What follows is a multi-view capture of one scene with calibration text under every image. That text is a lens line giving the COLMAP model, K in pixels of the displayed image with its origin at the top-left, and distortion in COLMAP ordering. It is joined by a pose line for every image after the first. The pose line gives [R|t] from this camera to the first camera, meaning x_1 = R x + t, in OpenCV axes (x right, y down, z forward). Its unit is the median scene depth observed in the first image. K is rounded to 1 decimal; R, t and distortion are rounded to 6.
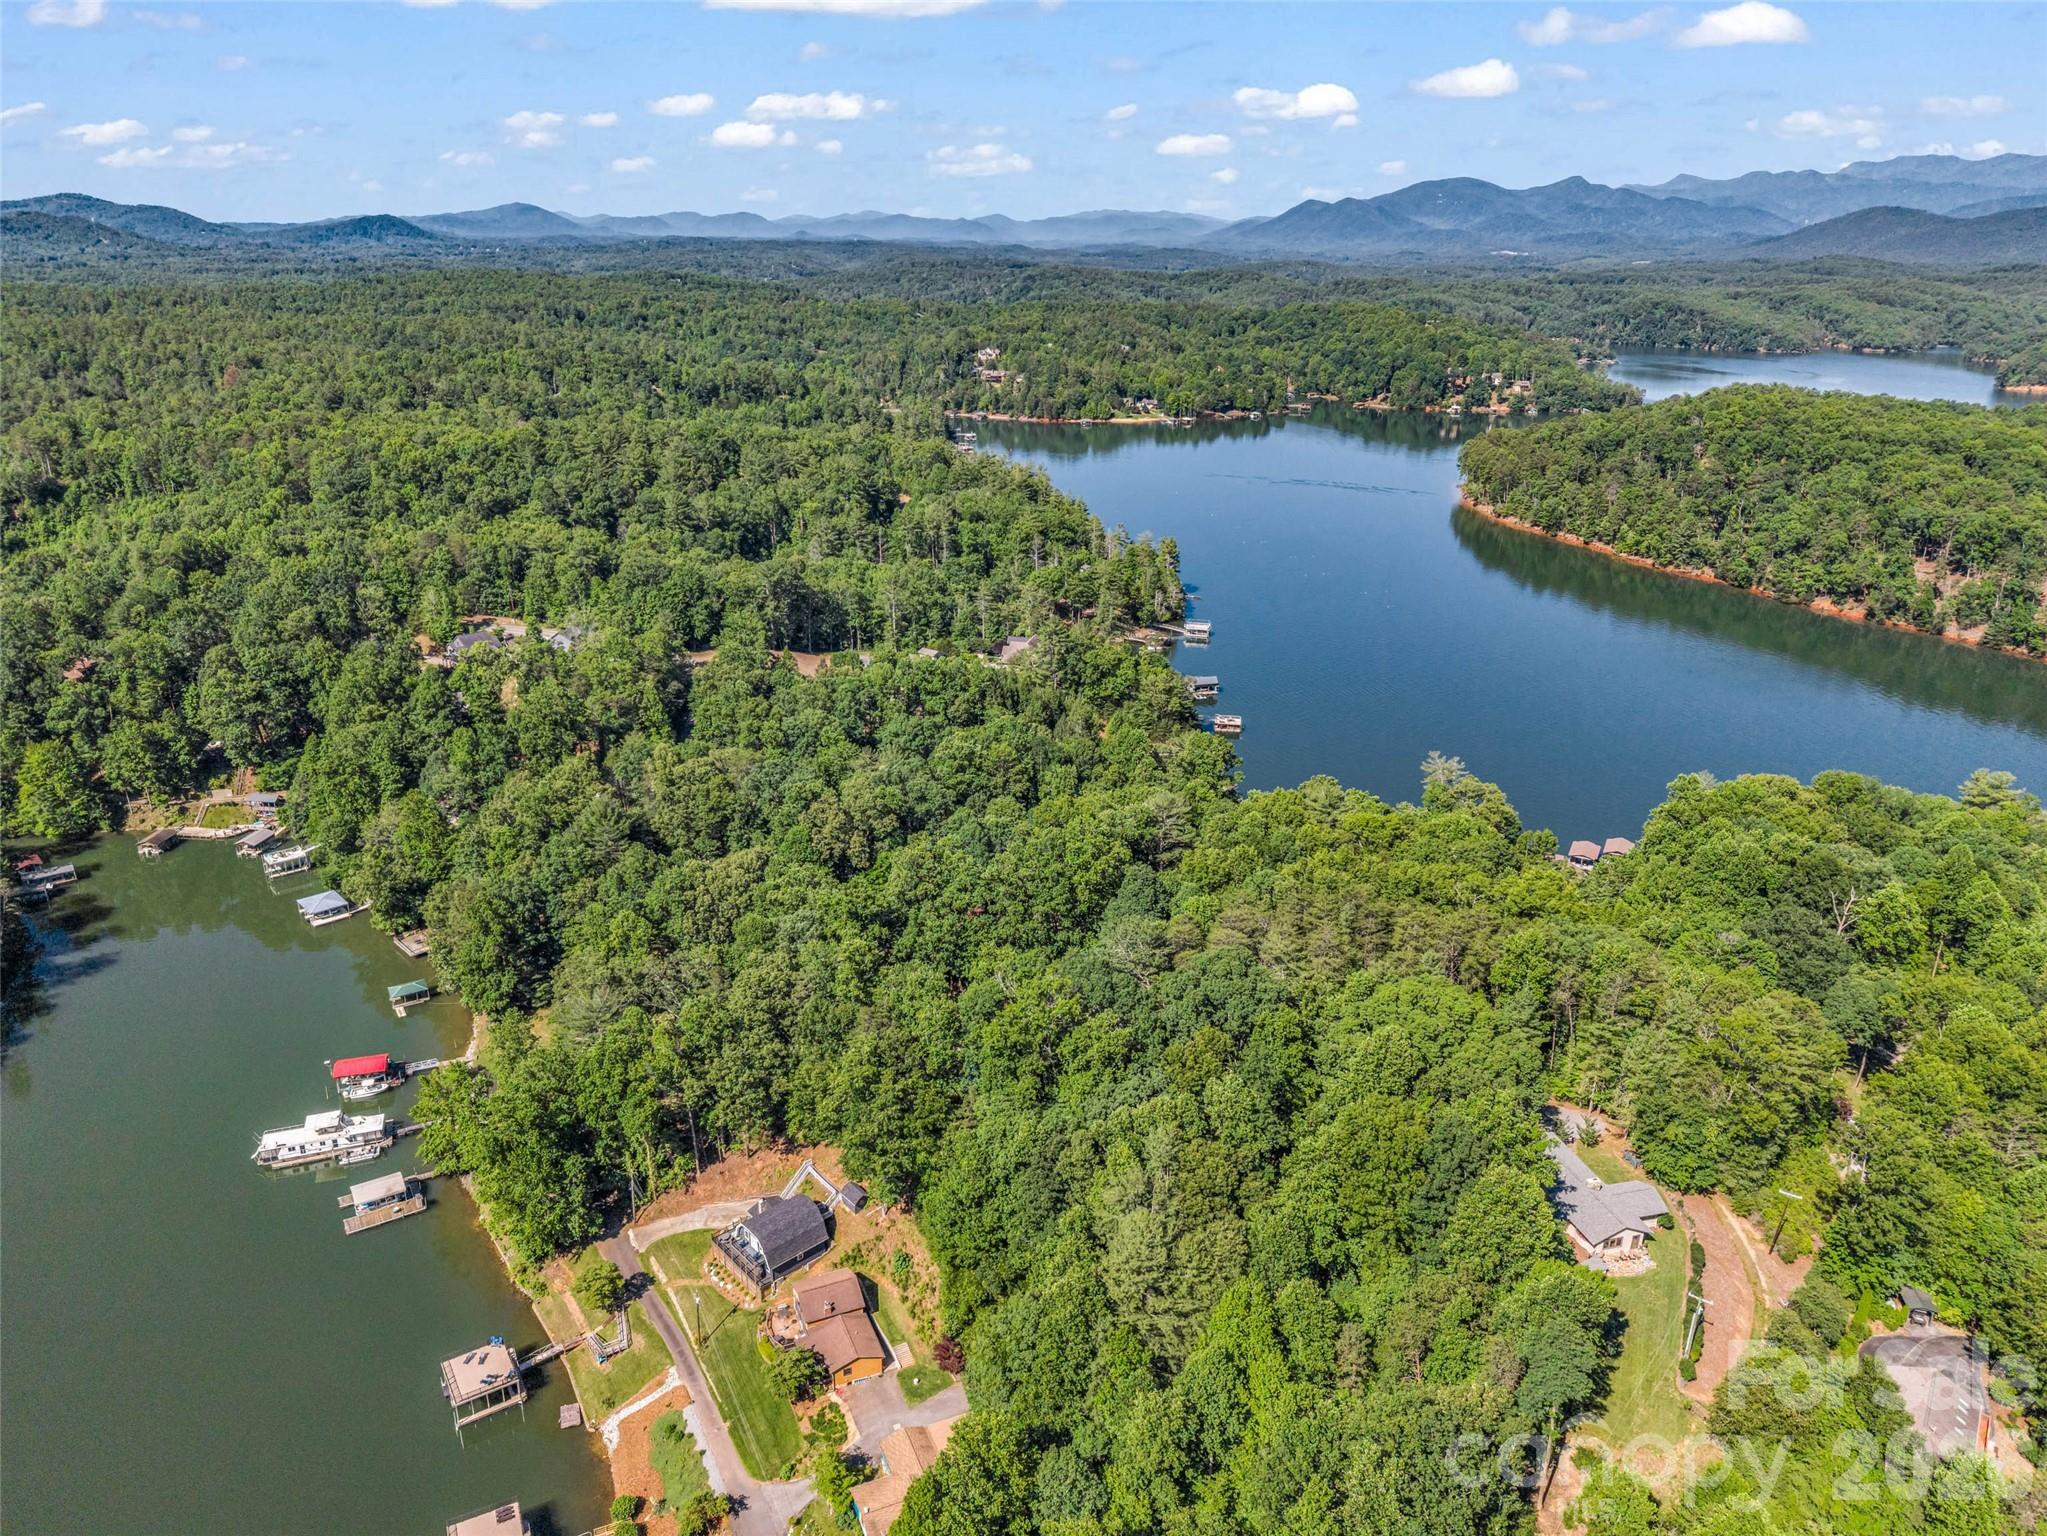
lens RADIAL K [[1381.1, 0, 1011.4], [0, 1381.1, 775.8], [0, 0, 1]] dist [0.001328, -0.015235]
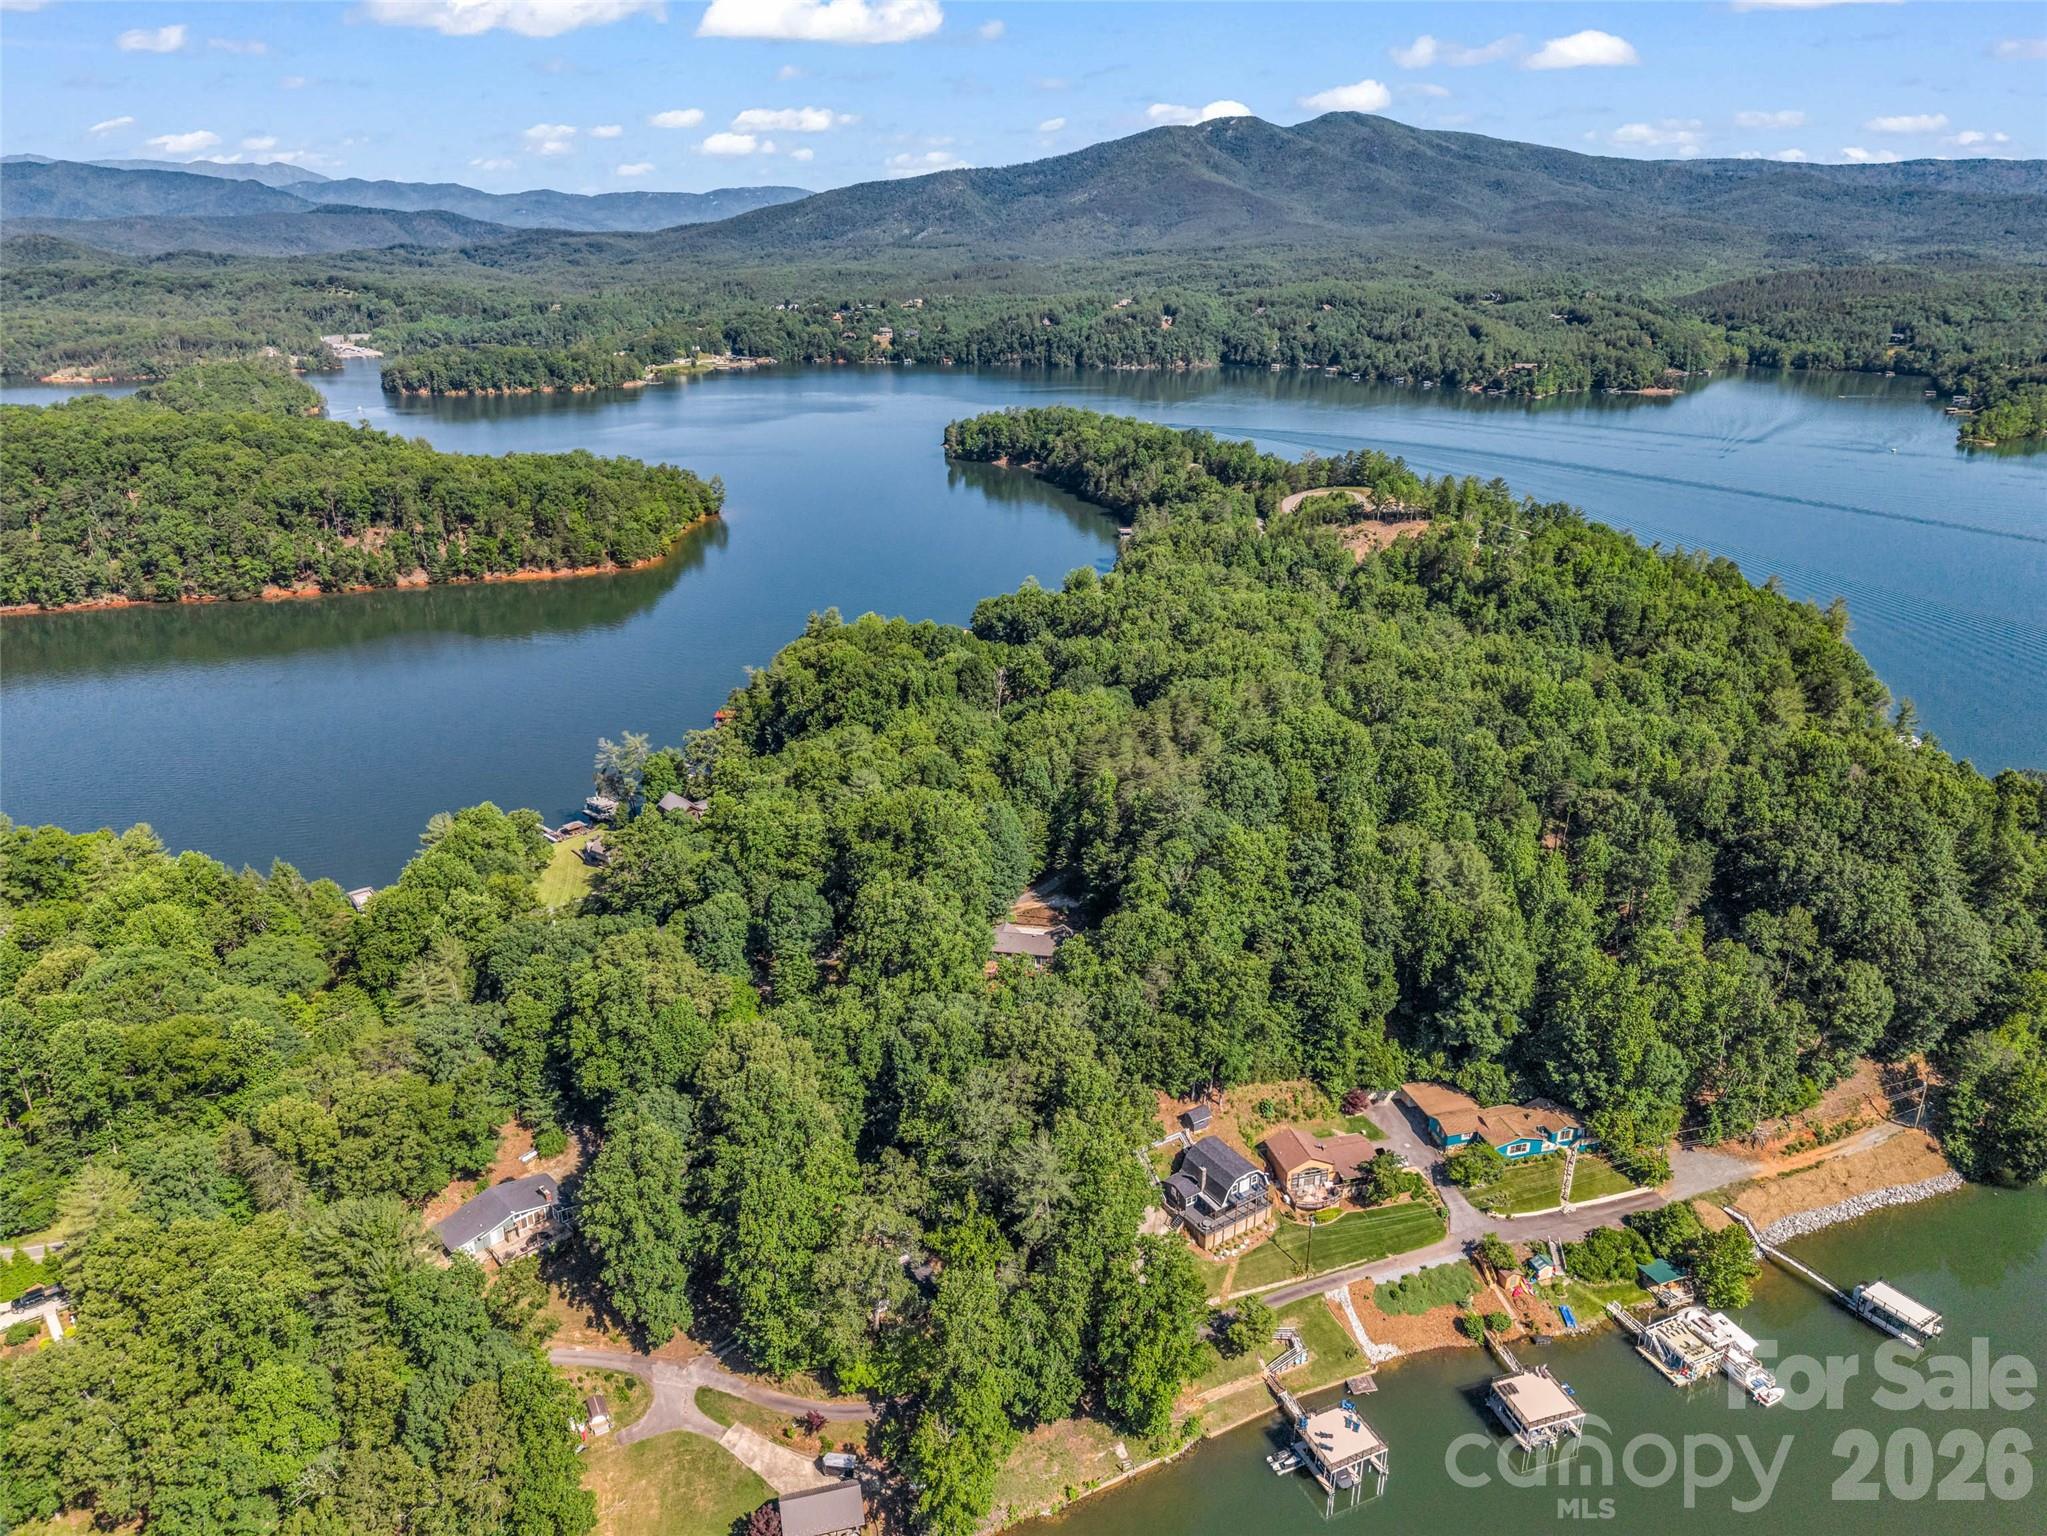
lens RADIAL K [[1381.1, 0, 1033.6], [0, 1381.1, 770.6], [0, 0, 1]] dist [0.001328, -0.015235]
pose [[0.143934, -0.349846, 0.925684, -0.154613], [0.351929, 0.892368, 0.282533, -0.043906], [-0.924894, 0.285109, 0.251563, 0.112094]]
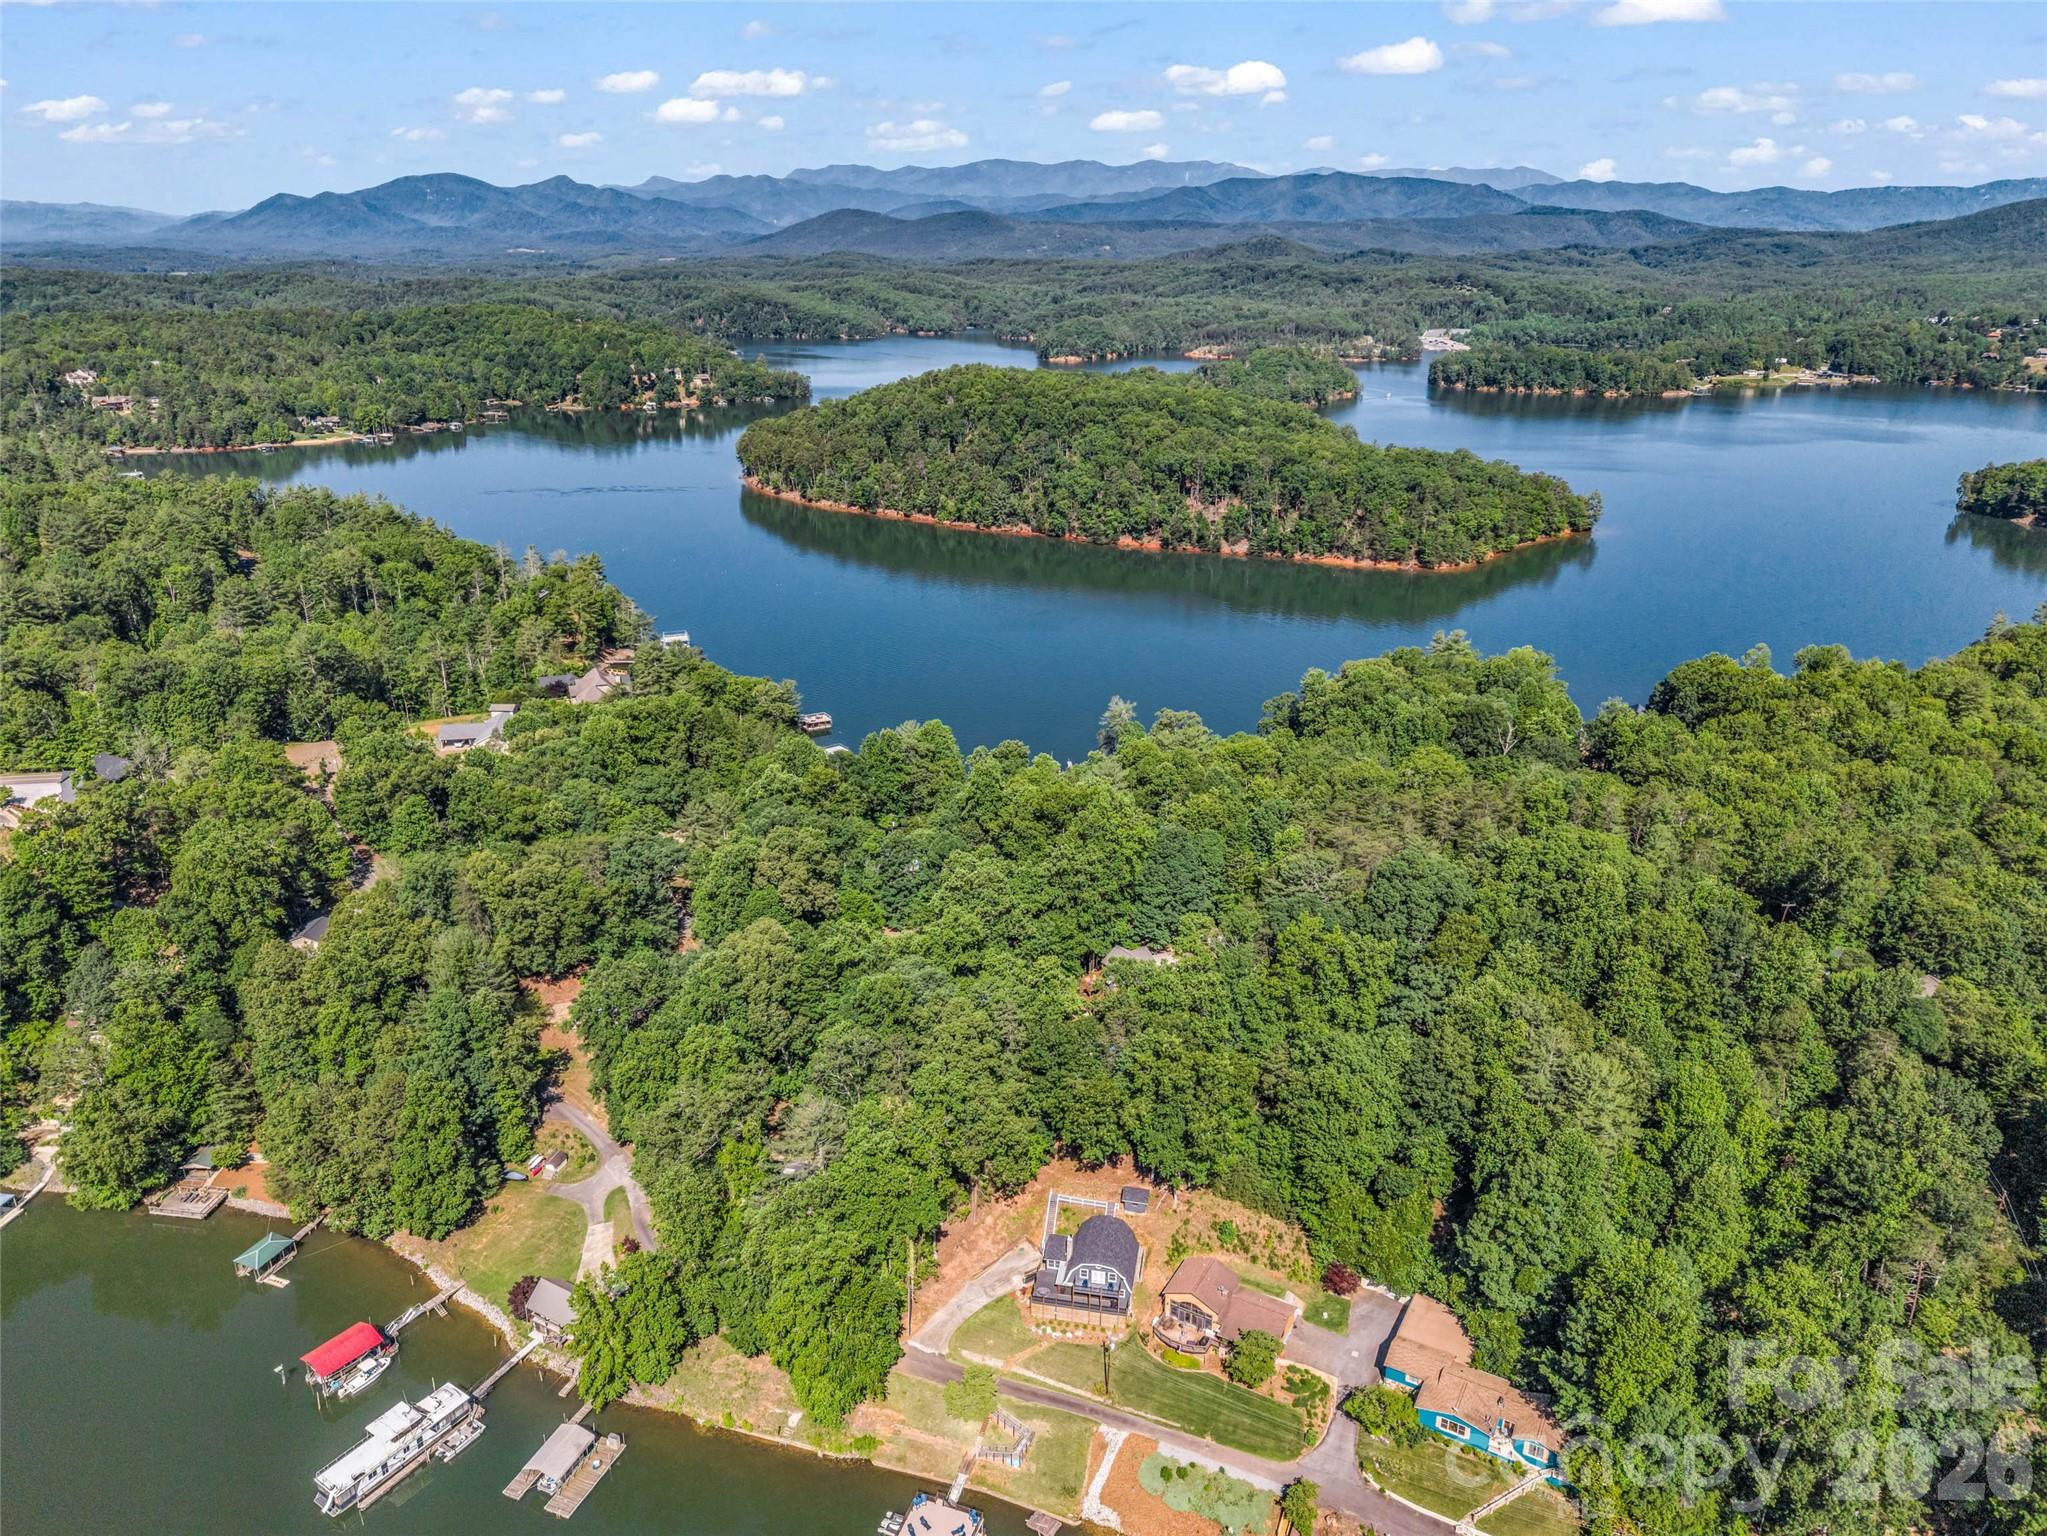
lens RADIAL K [[1381.1, 0, 1024.9], [0, 1381.1, 764.0], [0, 0, 1]] dist [0.001328, -0.015235]
pose [[0.795019, -0.211506, 0.568516, -0.100358], [0.214823, 0.974670, 0.062197, -0.012534], [-0.567271, 0.072683, 0.820318, 0.028391]]
